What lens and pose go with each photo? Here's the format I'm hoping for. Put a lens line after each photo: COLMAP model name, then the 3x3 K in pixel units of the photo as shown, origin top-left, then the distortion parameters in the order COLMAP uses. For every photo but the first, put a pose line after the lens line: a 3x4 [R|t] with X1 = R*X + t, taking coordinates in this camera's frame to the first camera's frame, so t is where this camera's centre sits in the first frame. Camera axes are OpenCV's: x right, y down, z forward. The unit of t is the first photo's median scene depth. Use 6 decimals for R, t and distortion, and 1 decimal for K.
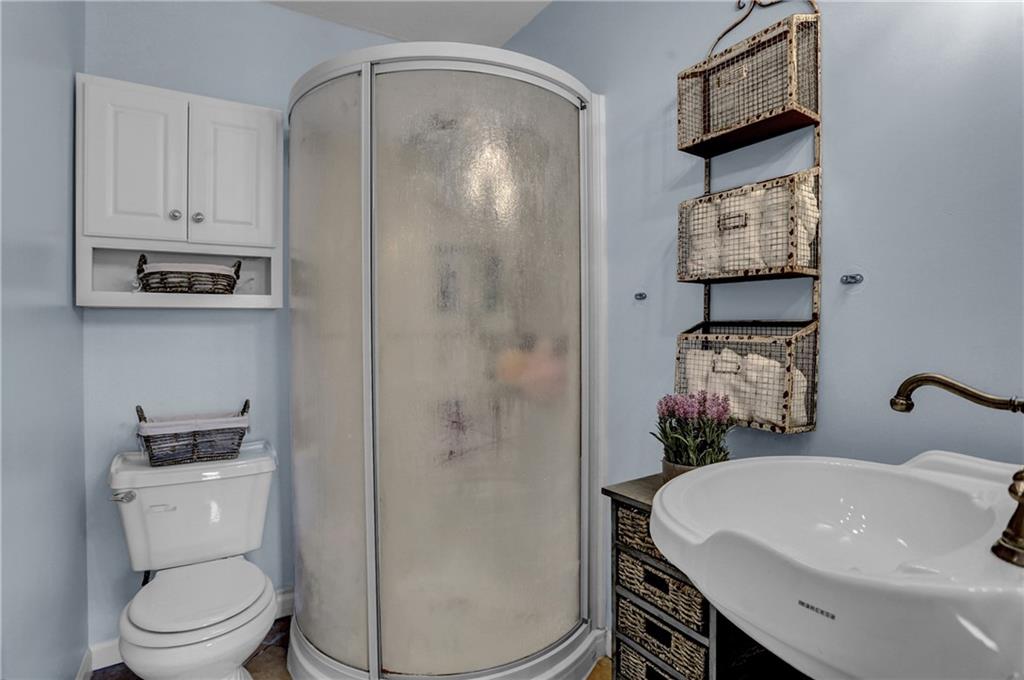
lens RADIAL K [[506.8, 0, 508.9], [0, 506.8, 322.8], [0, 0, 1]] dist [-0.068451, 0.028765]
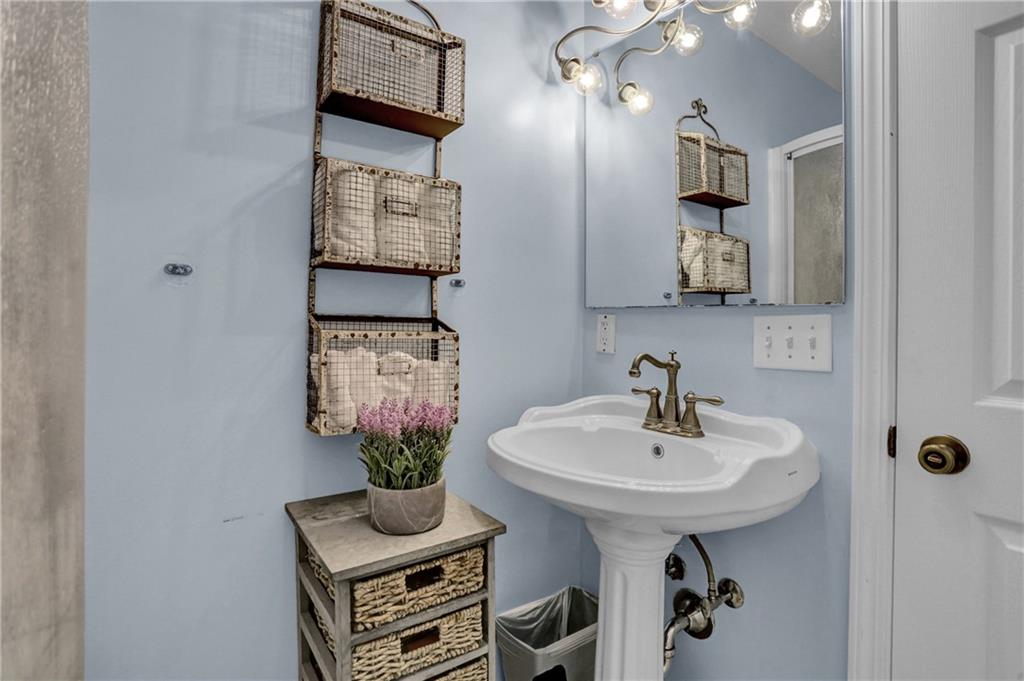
lens RADIAL K [[506.8, 0, 508.9], [0, 506.8, 323.3], [0, 0, 1]] dist [-0.068451, 0.028765]
pose [[-0.053935, 0.005411, 0.998530, -0.482686], [-0.018286, 0.999812, -0.006406, 0.011664], [-0.998377, -0.018605, -0.053826, 0.857980]]
